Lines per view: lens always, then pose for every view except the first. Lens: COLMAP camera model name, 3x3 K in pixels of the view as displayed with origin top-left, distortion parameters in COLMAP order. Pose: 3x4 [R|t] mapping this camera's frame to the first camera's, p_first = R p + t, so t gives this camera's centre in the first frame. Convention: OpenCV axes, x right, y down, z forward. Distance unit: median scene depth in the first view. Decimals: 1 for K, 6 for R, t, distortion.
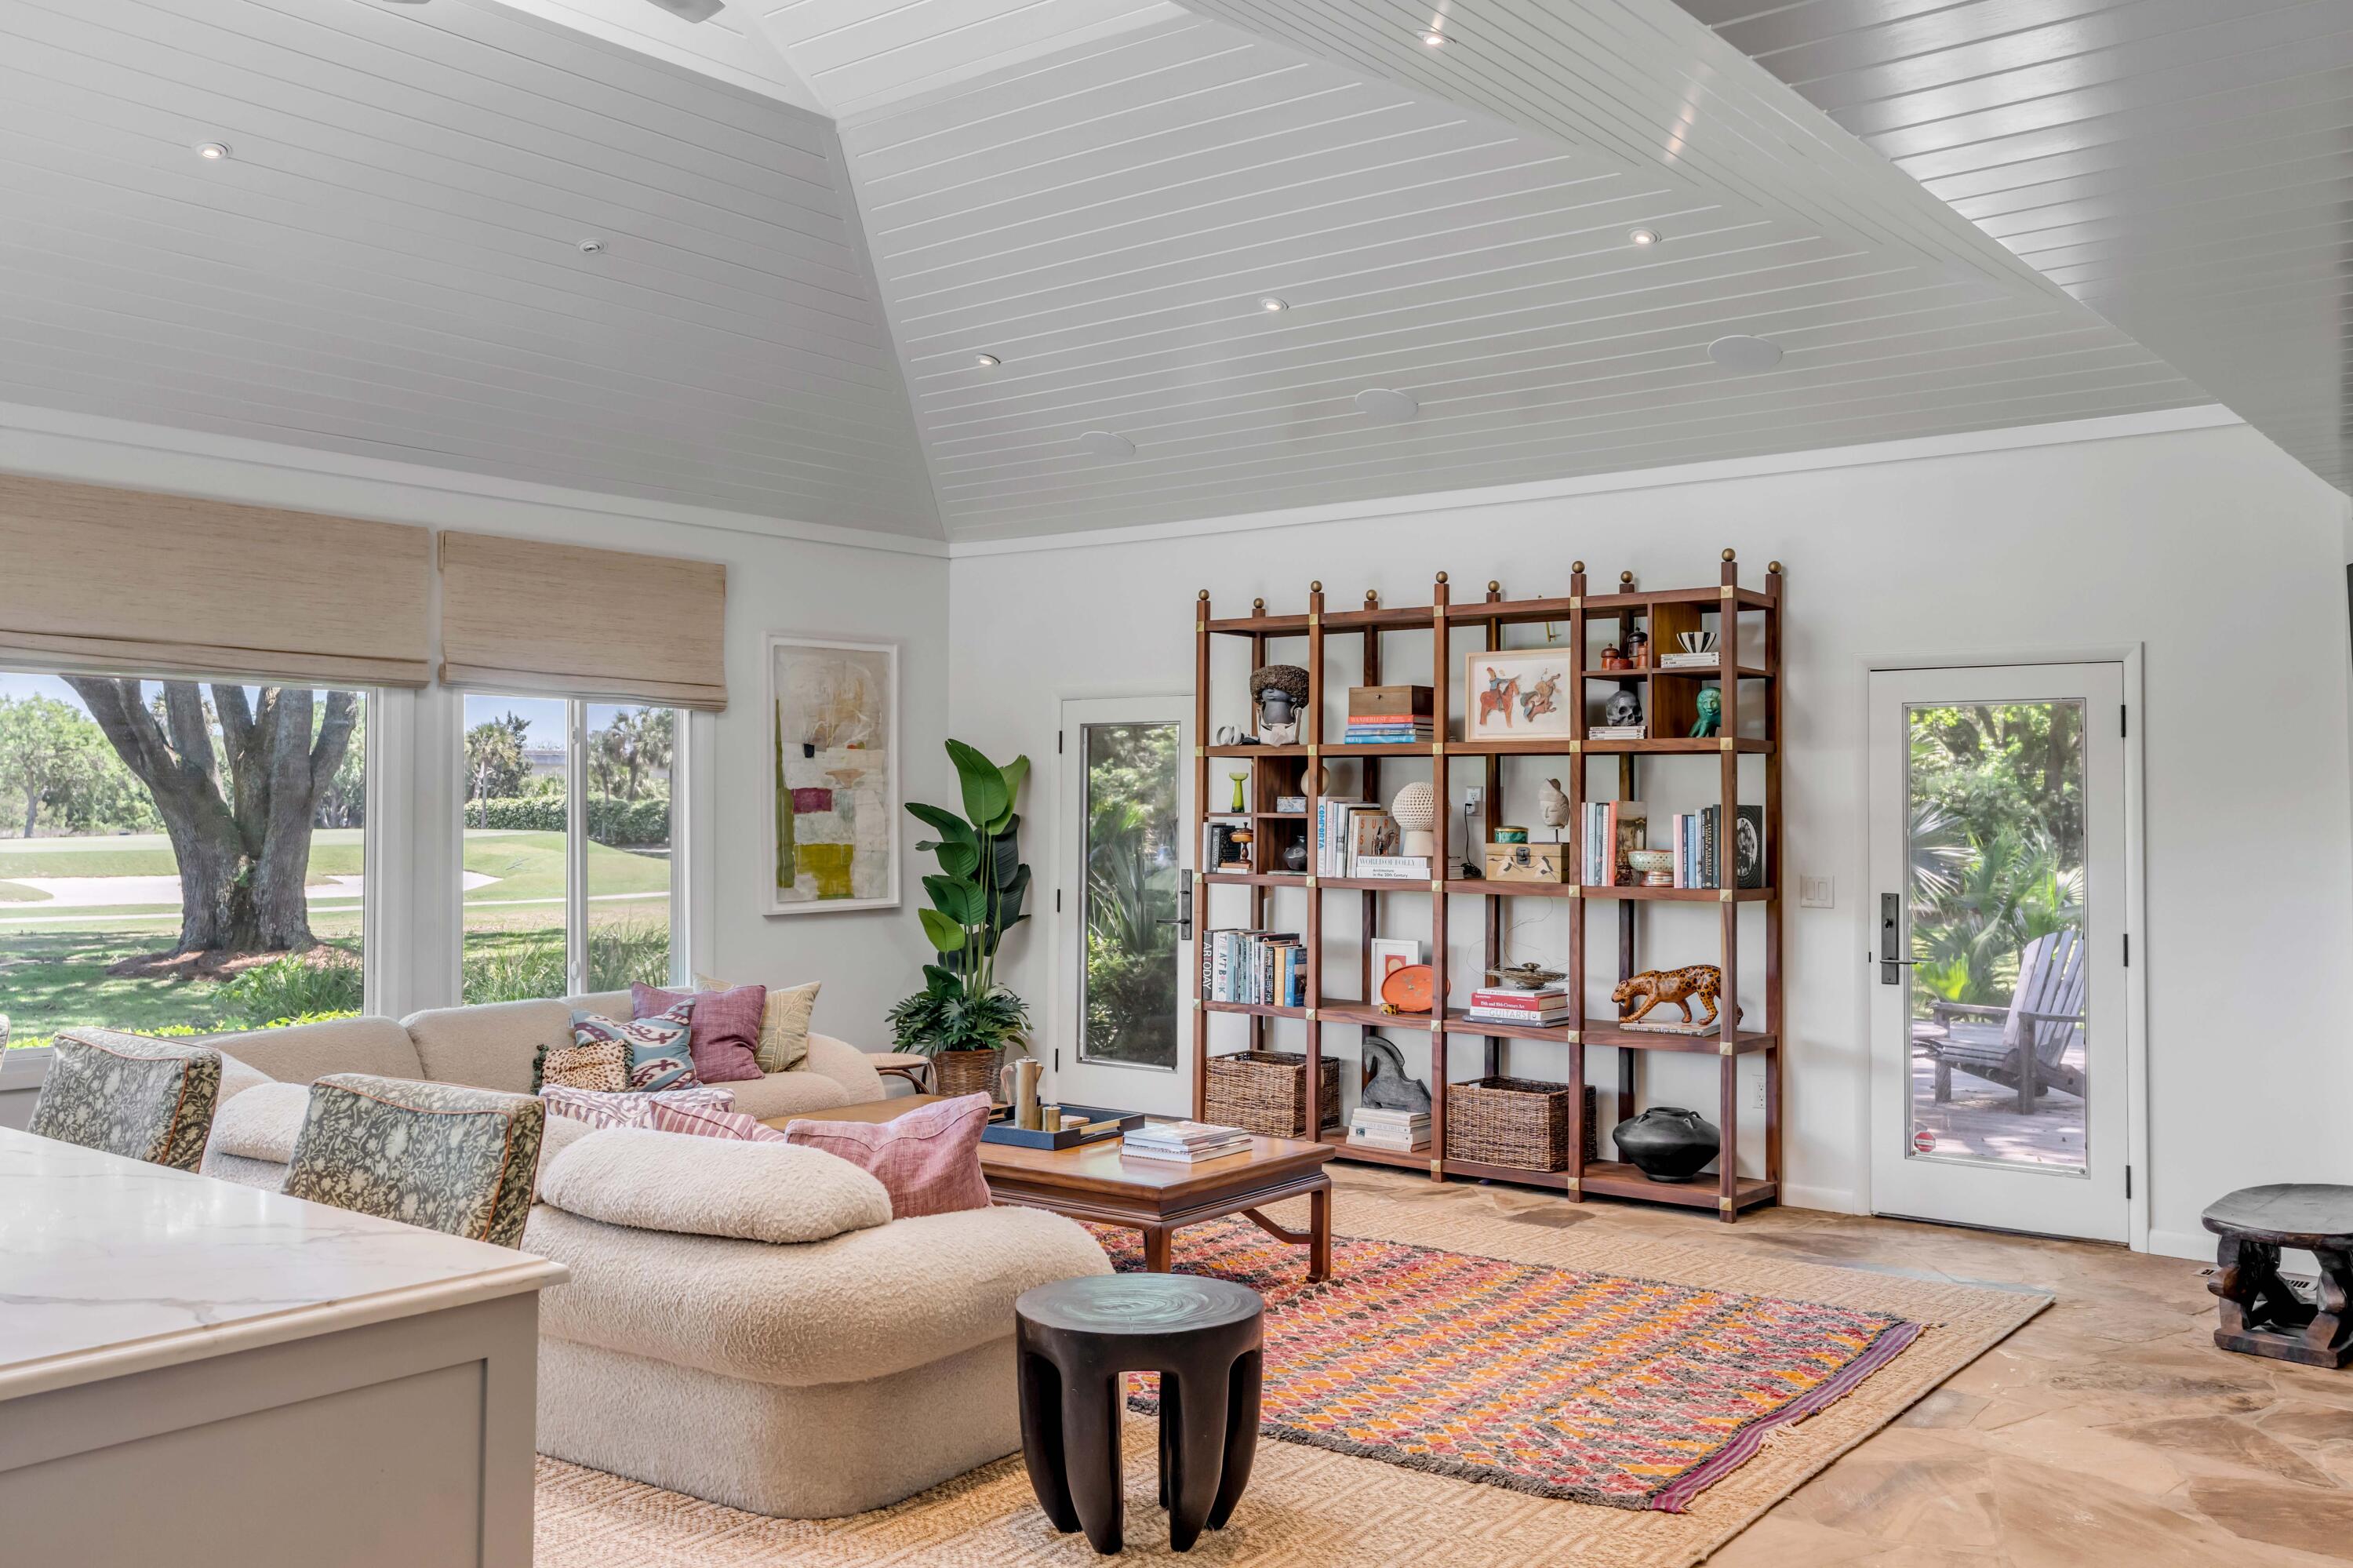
lens RADIAL K [[1964.9, 0, 1128.3], [0, 1964.9, 737.3], [0, 0, 1]] dist [0.011595, 0.010457]
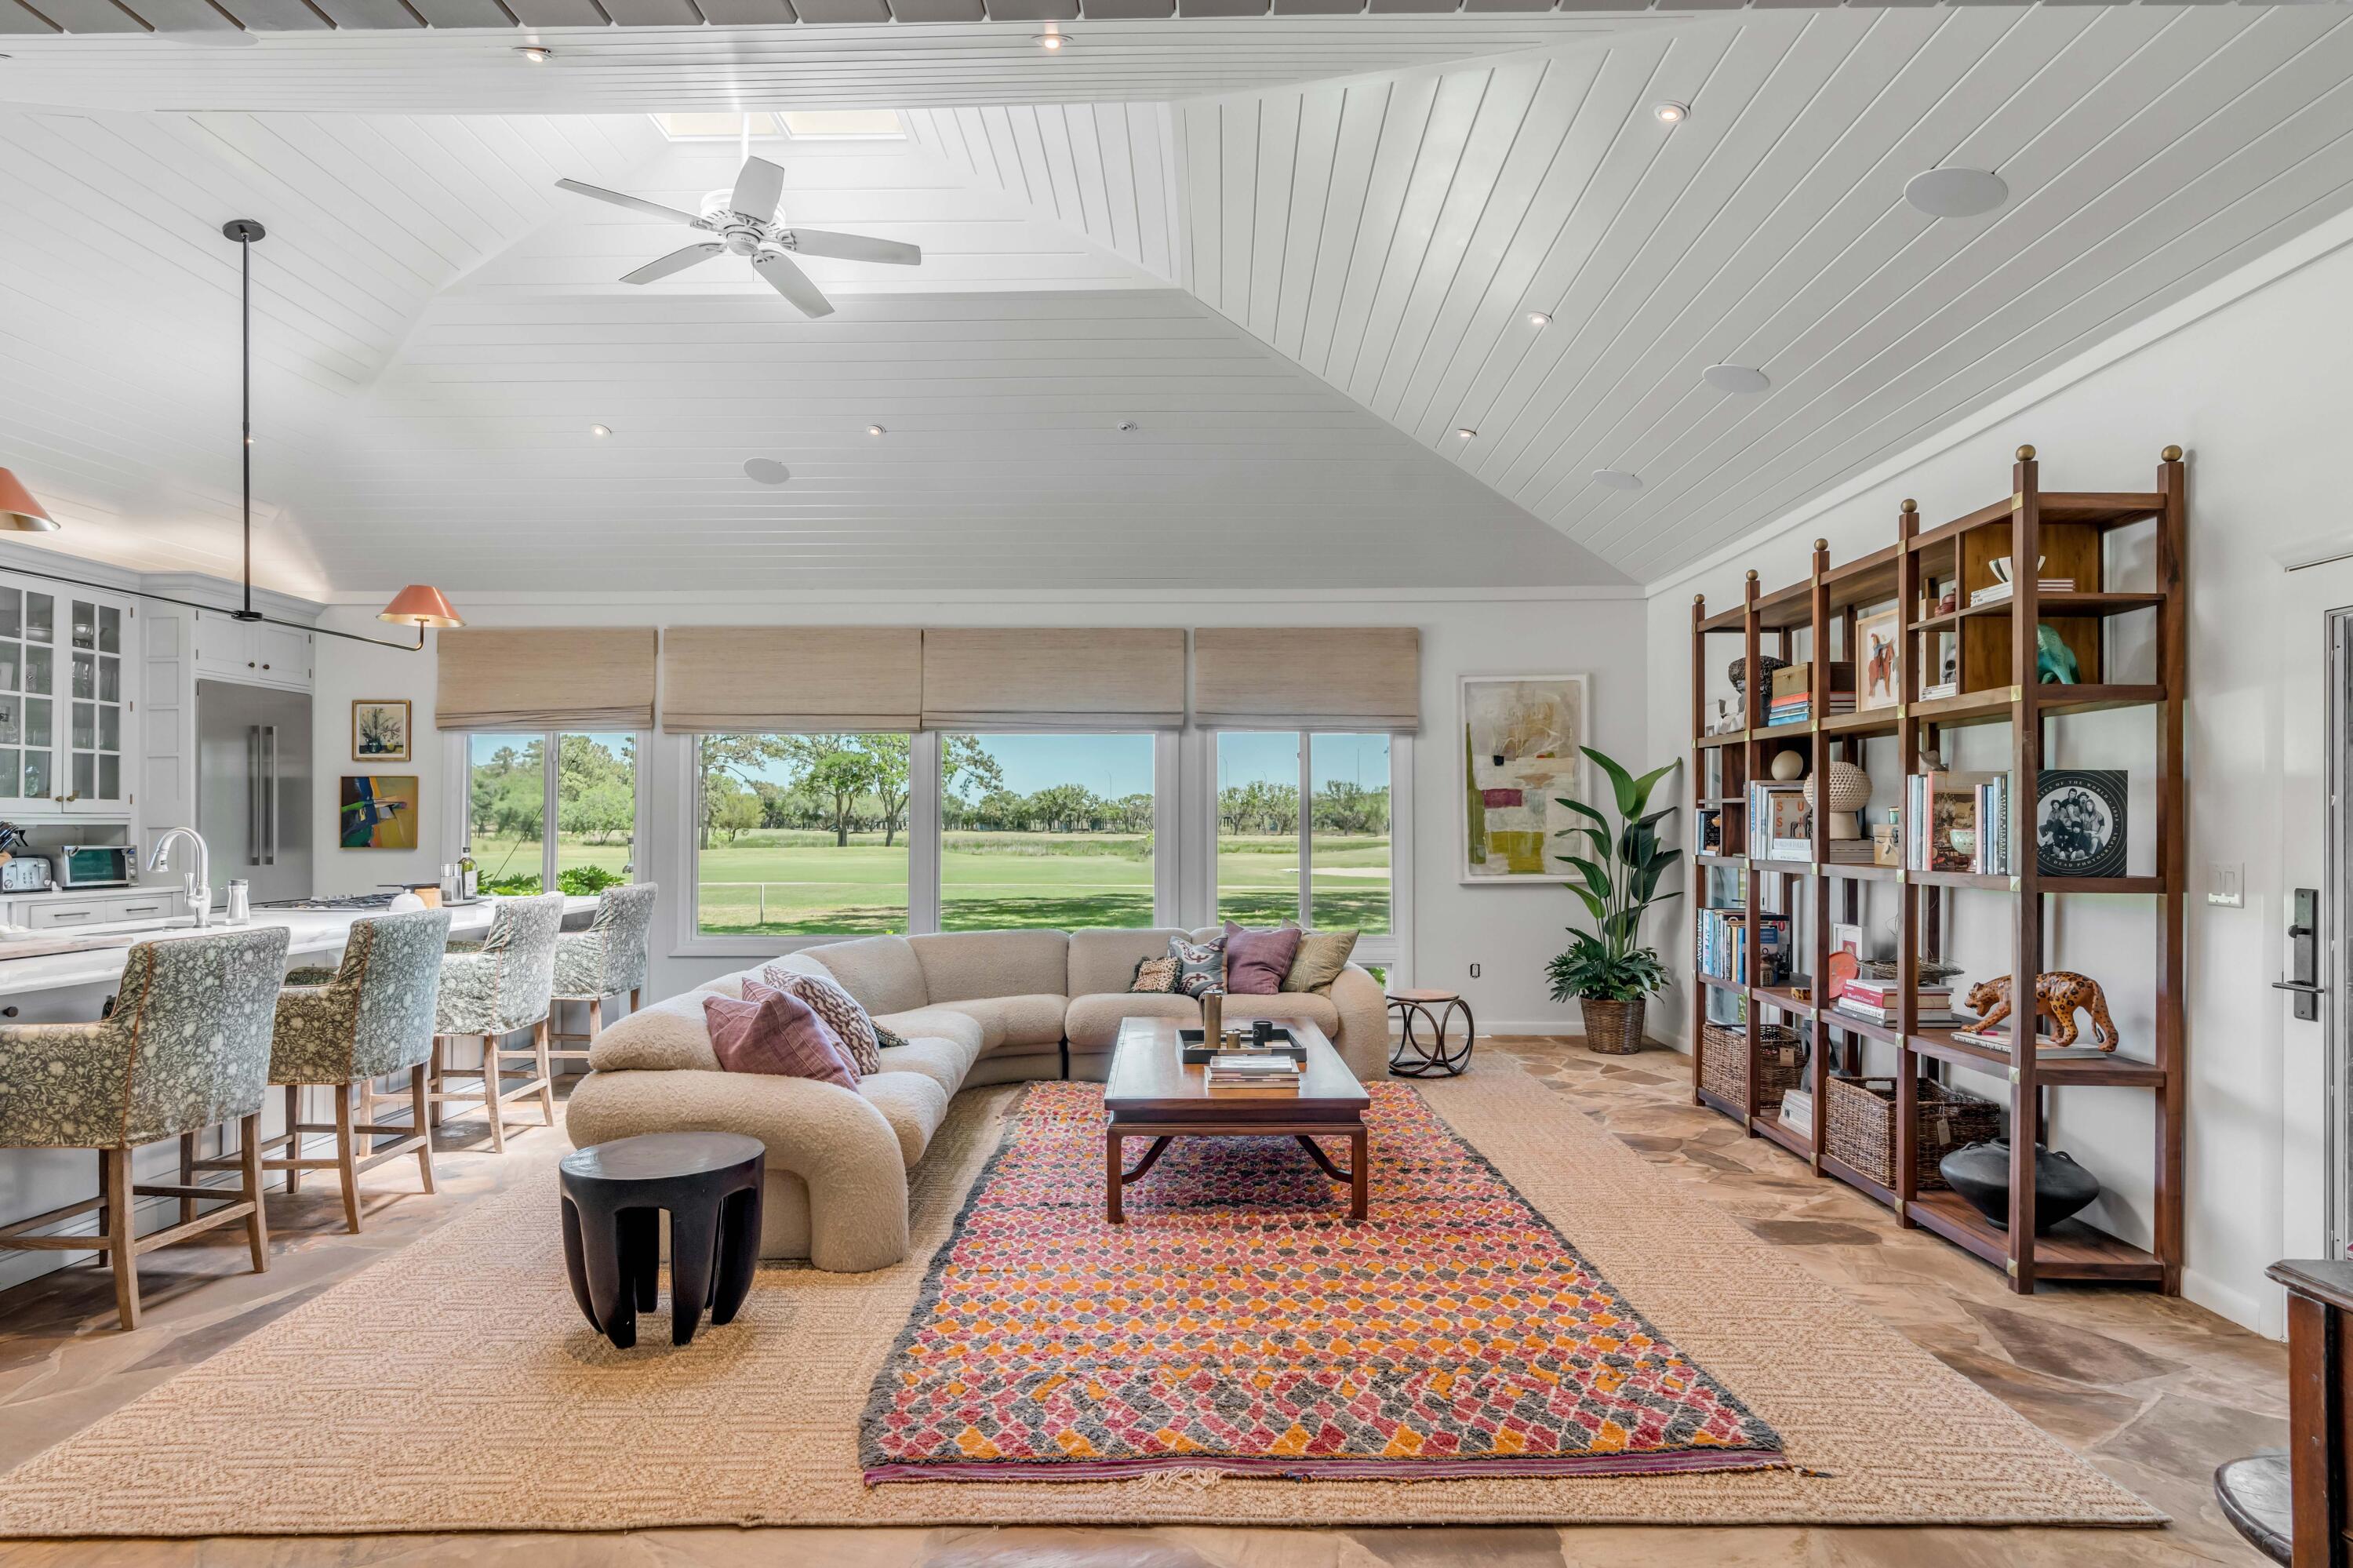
lens RADIAL K [[1249.9, 0, 1197.4], [0, 1249.9, 818.2], [0, 0, 1]] dist [-0.004752, 0.000957]
pose [[0.629114, -0.008274, -0.777269, 0.426144], [0.032426, 0.999352, 0.015606, 0.030600], [0.776637, -0.035022, 0.628975, 0.372244]]
